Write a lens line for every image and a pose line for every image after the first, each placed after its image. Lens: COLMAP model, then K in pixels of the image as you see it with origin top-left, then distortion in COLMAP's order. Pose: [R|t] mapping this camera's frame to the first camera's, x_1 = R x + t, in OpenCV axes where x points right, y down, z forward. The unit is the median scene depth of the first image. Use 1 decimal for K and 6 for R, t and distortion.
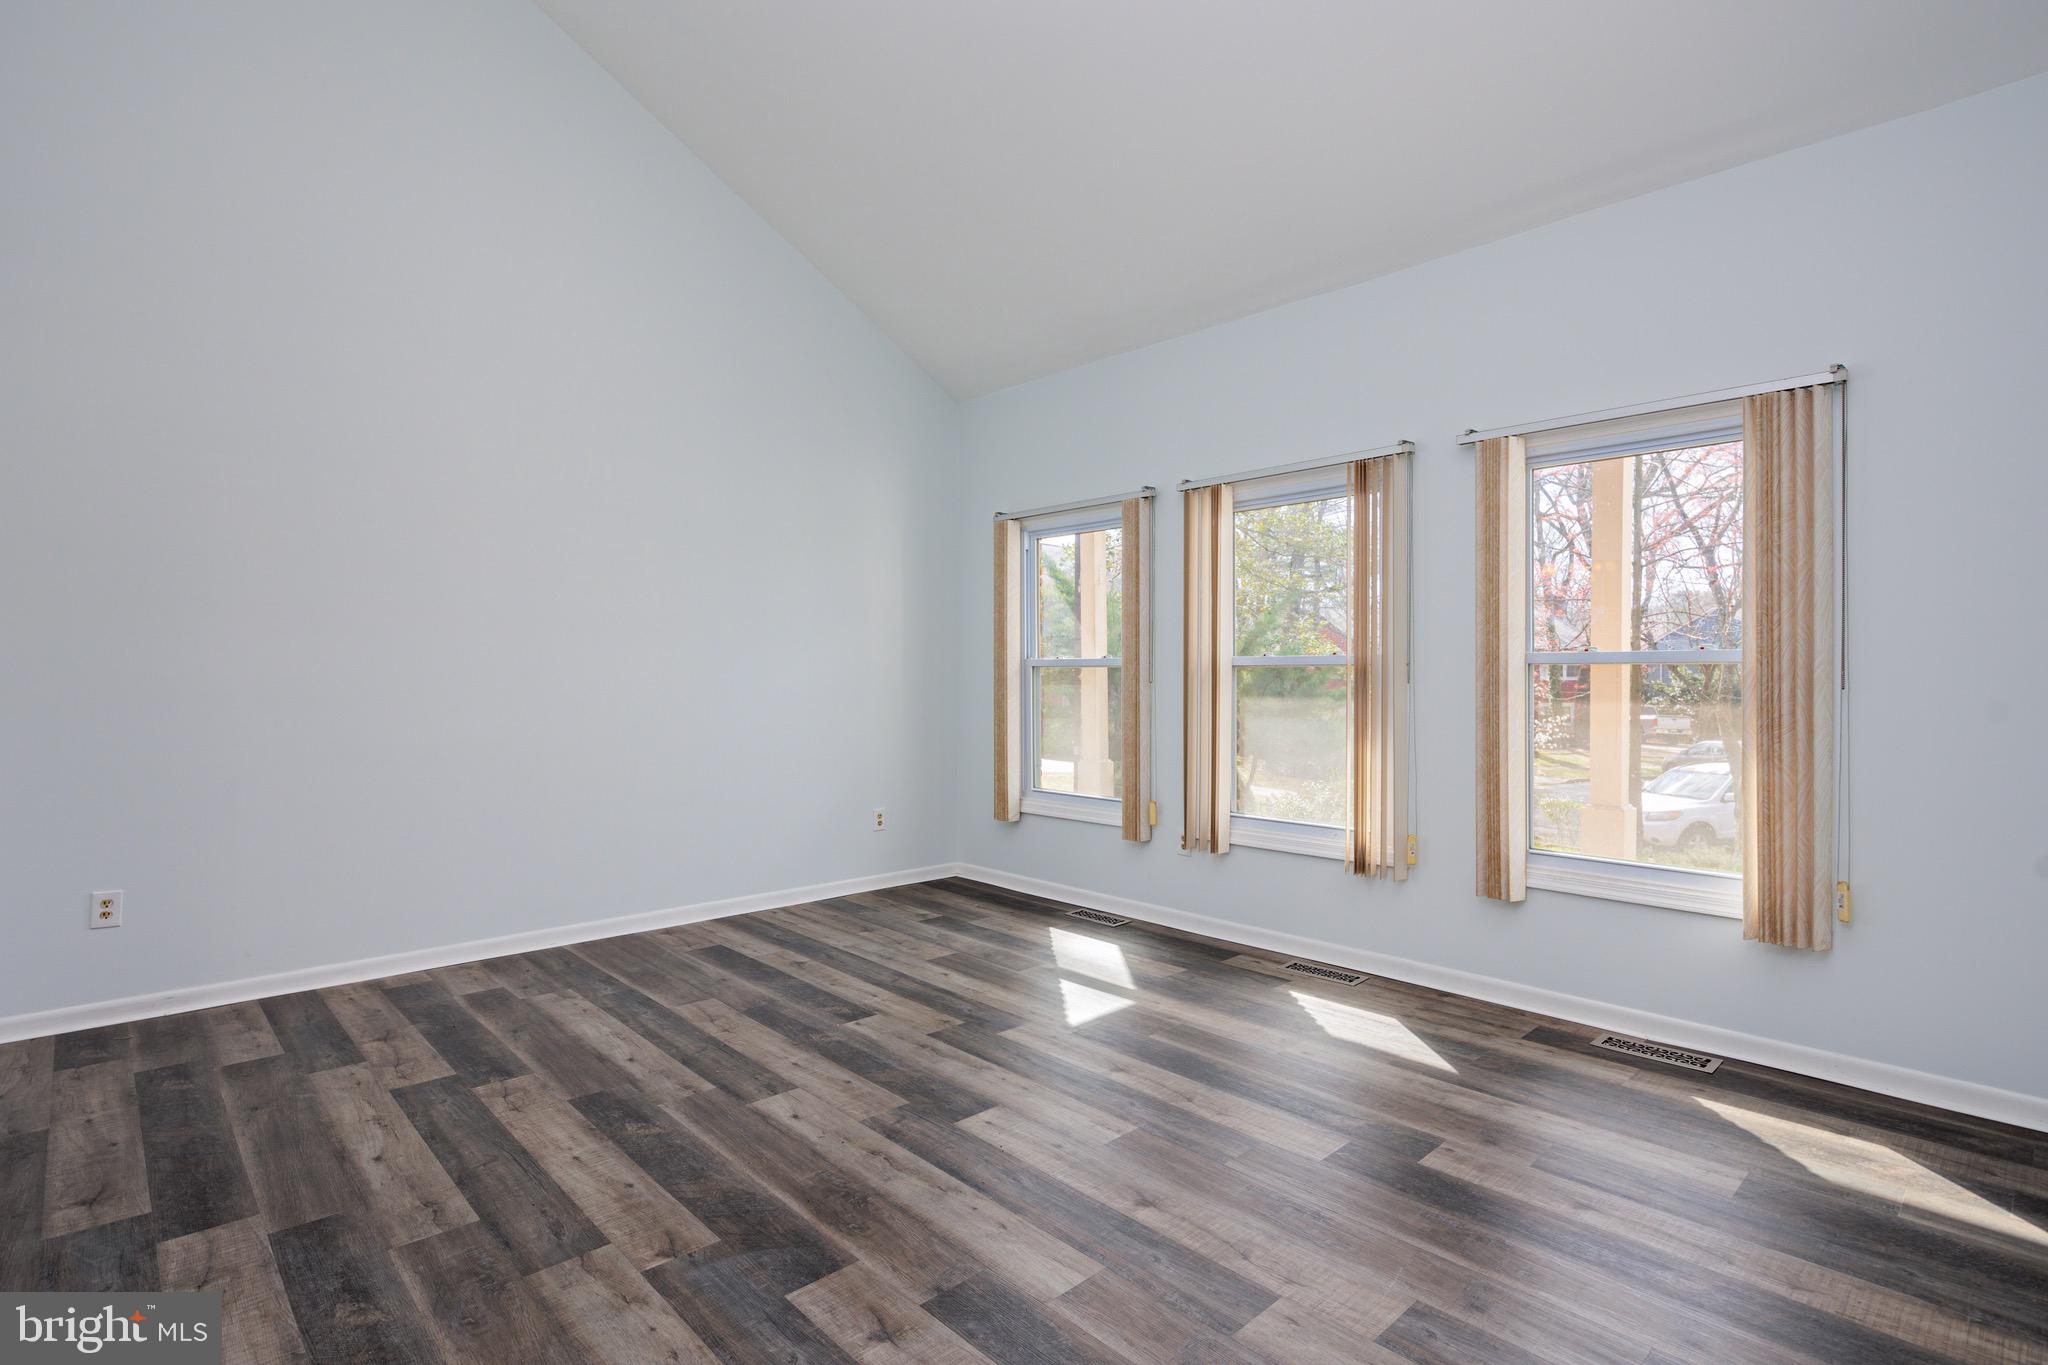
lens RADIAL K [[991.4, 0, 1015.2], [0, 991.4, 679.8], [0, 0, 1]] dist [0.003520, -0.001235]
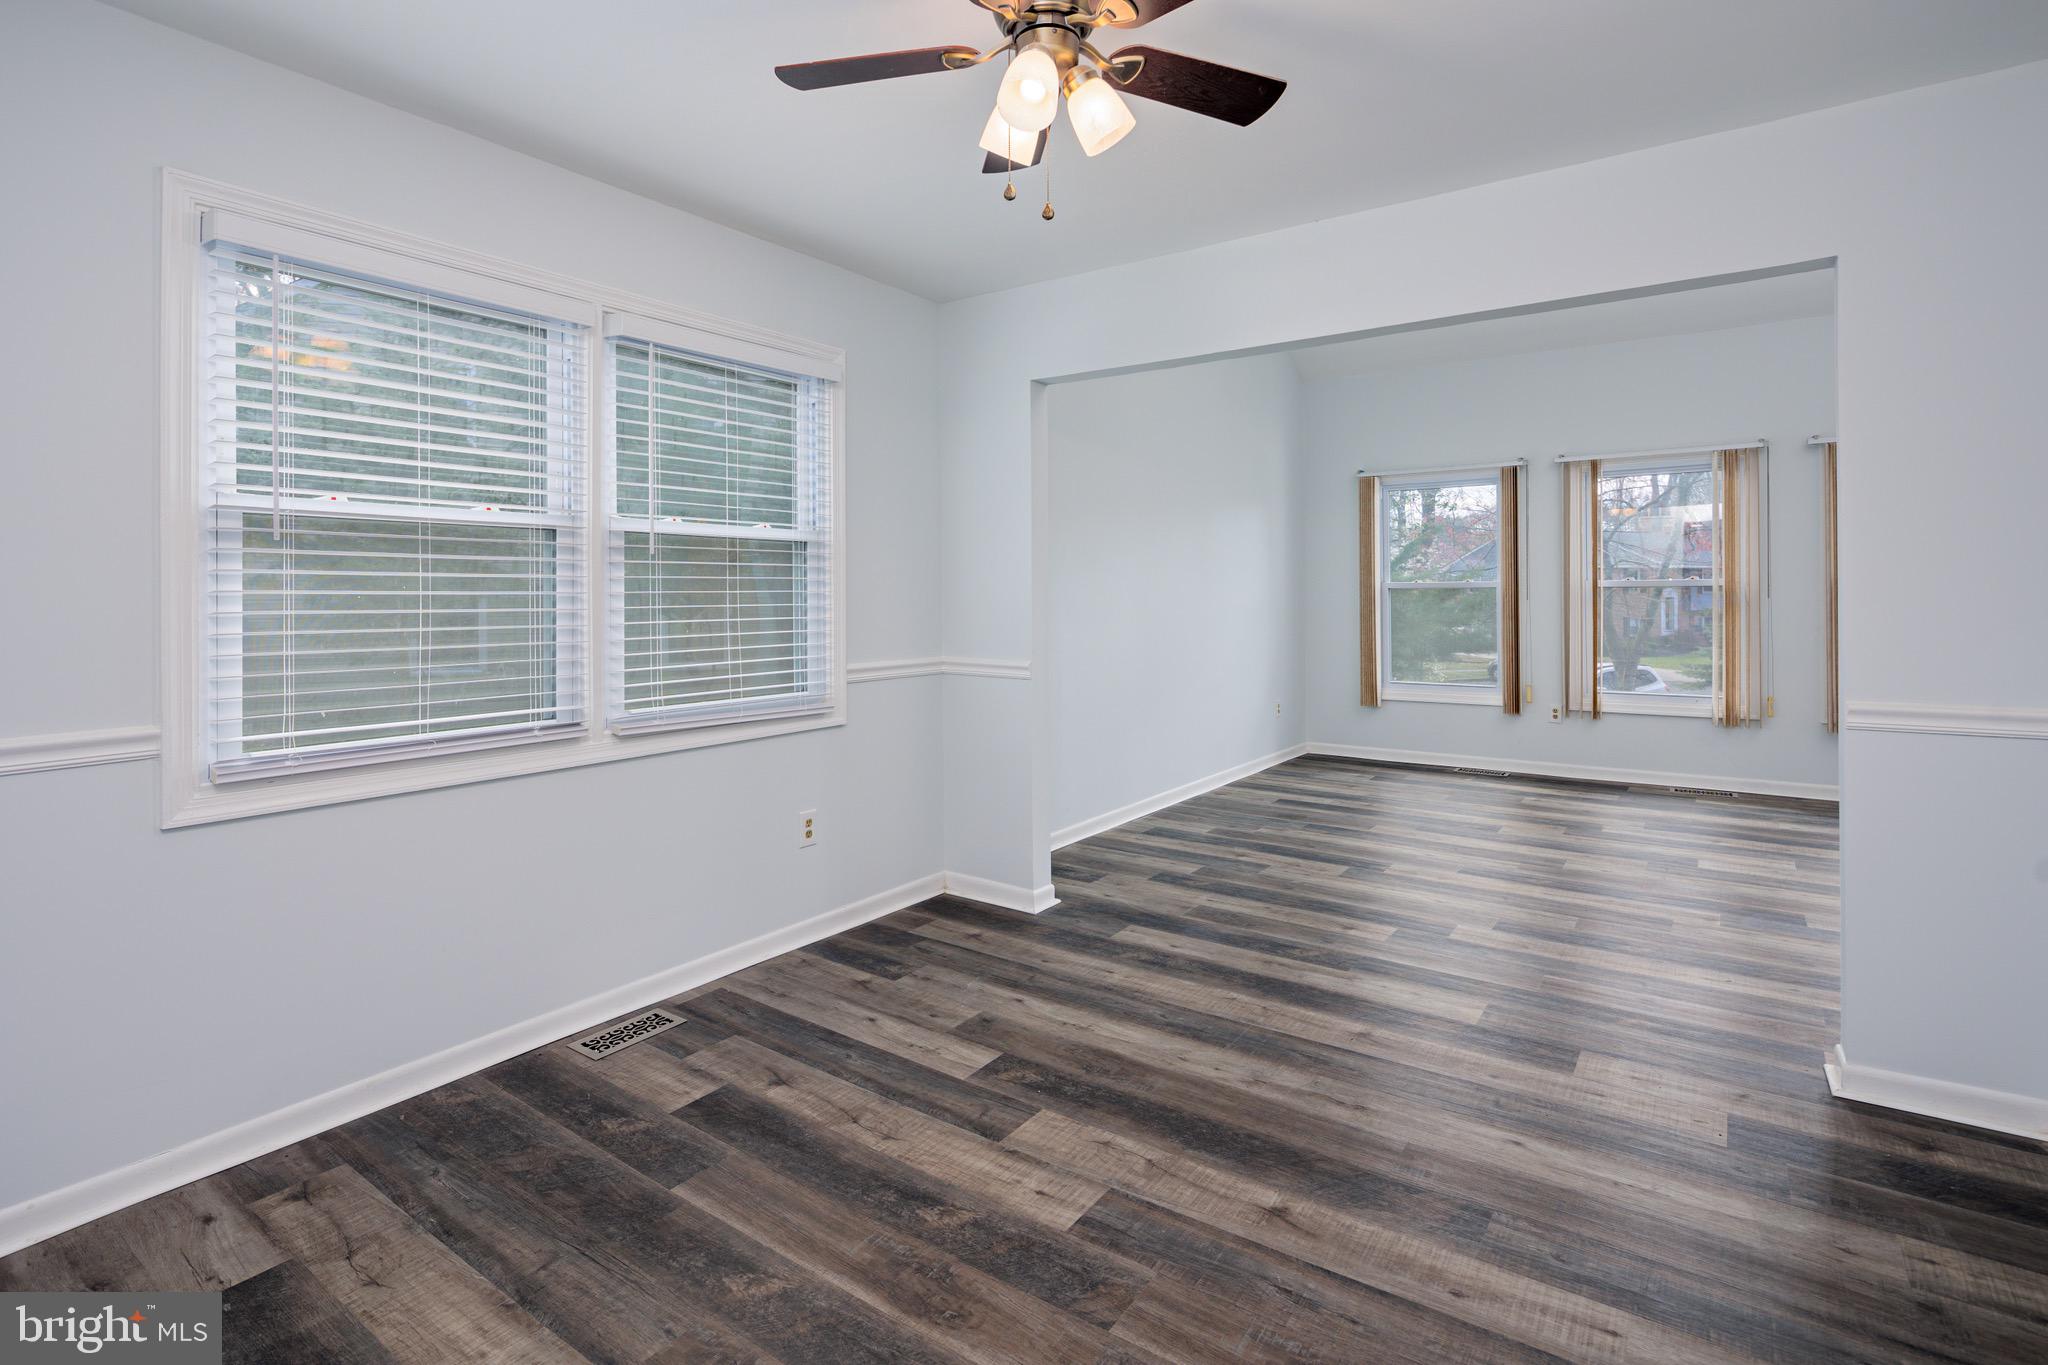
lens RADIAL K [[991.4, 0, 1012.4], [0, 991.4, 633.0], [0, 0, 1]] dist [0.003520, -0.001235]
pose [[0.980858, -0.012843, 0.194299, -1.301971], [0.006129, 0.999364, 0.035120, -0.008552], [-0.194627, -0.033257, 0.980313, -0.347956]]
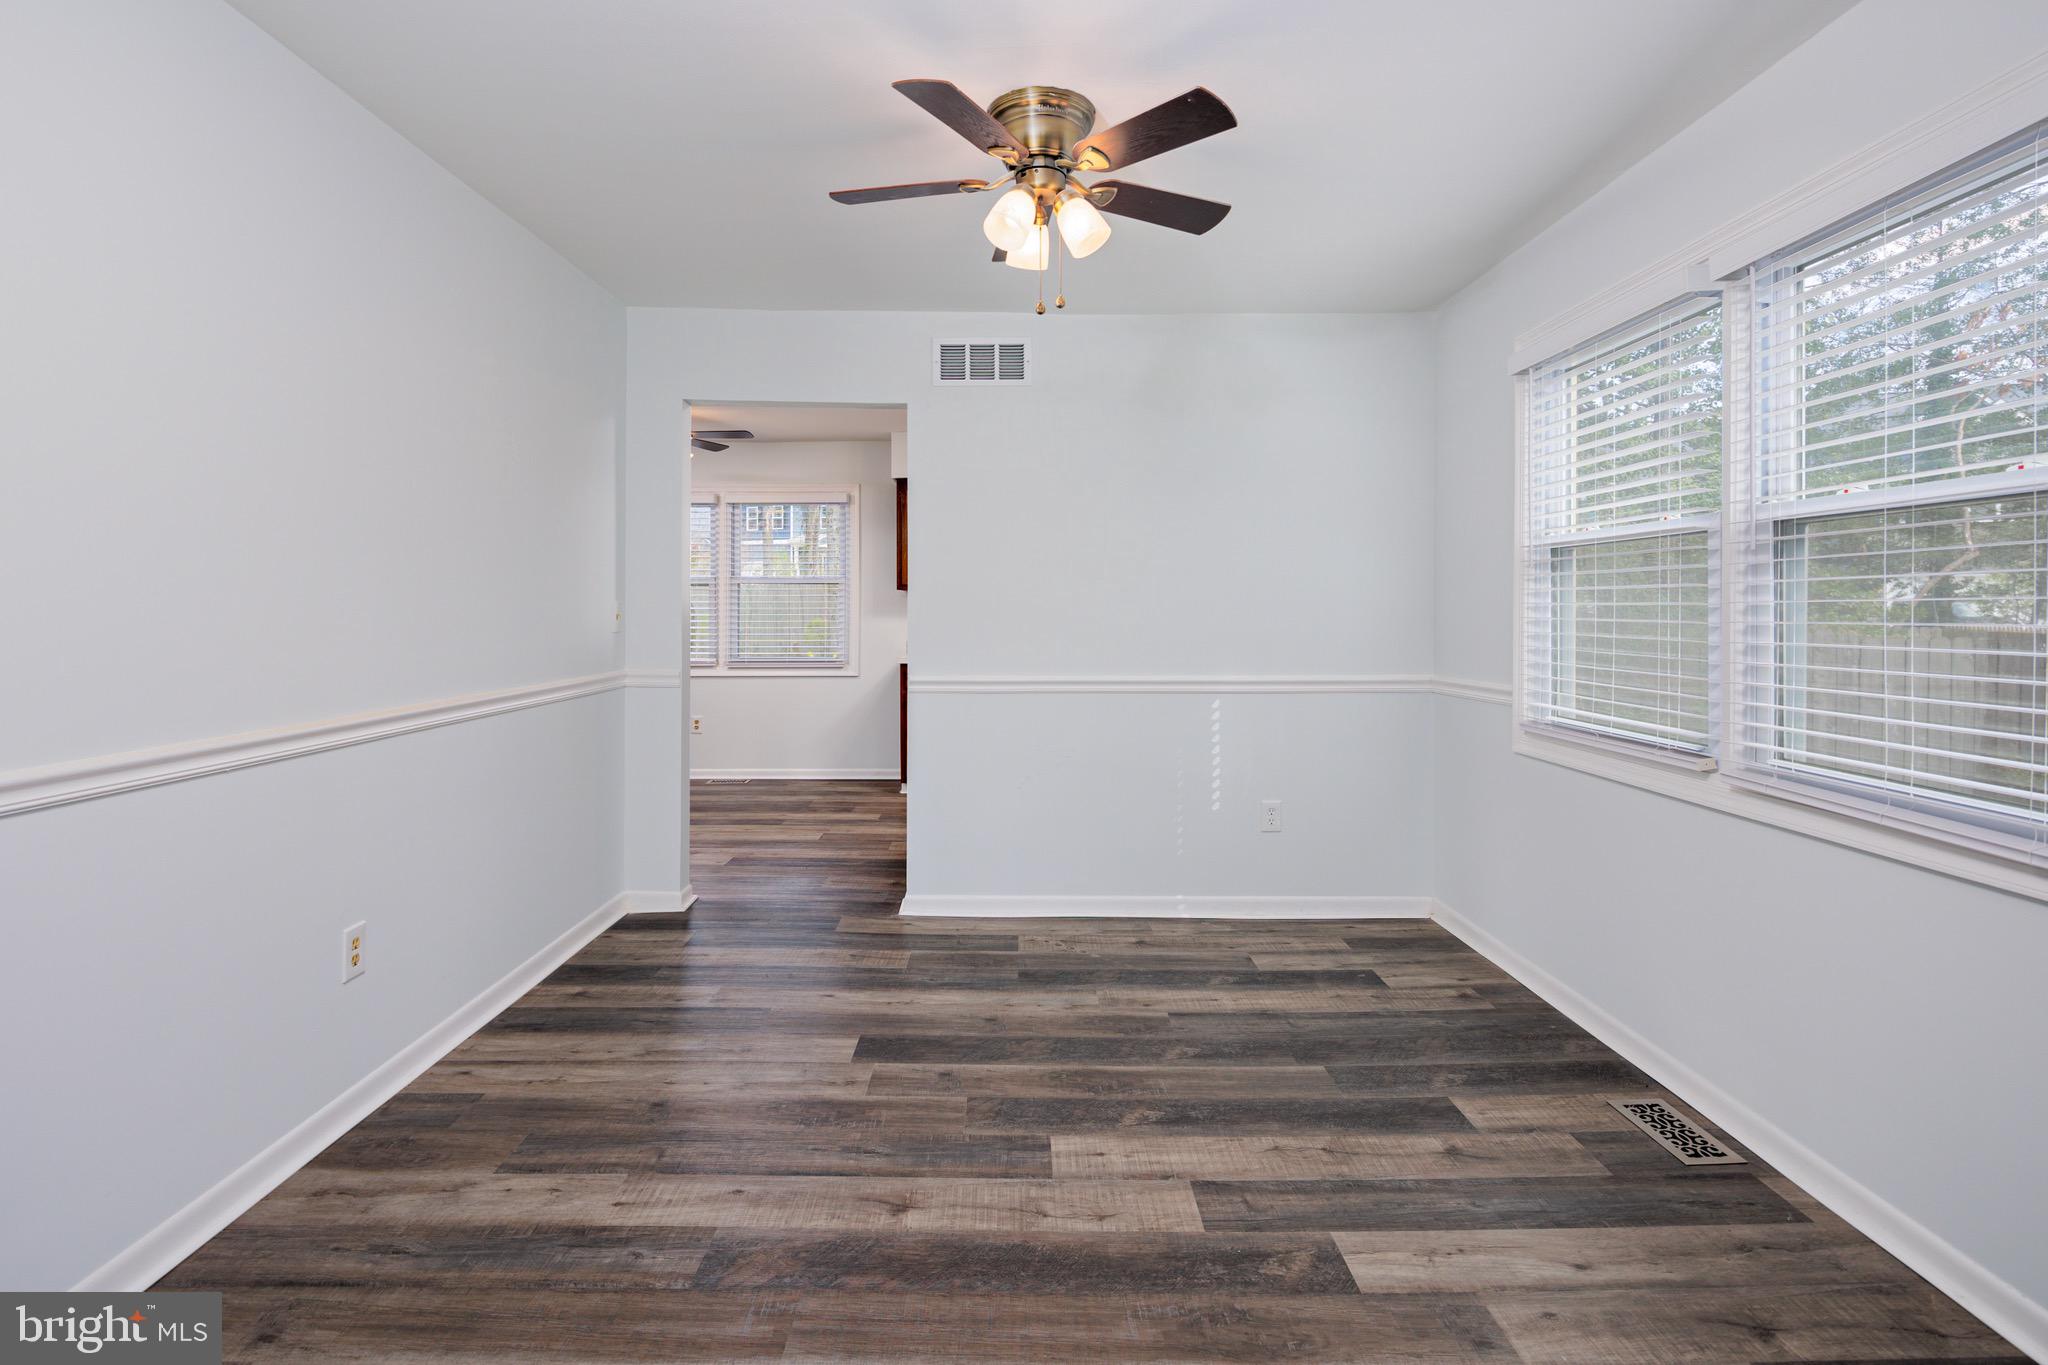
lens RADIAL K [[991.4, 0, 1020.4], [0, 991.4, 602.4], [0, 0, 1]] dist [0.003520, -0.001235]
pose [[-0.677928, -0.009630, -0.735065, -0.577015], [-0.006994, 0.999953, -0.006649, -0.007122], [0.735095, 0.000634, -0.677964, 0.745643]]
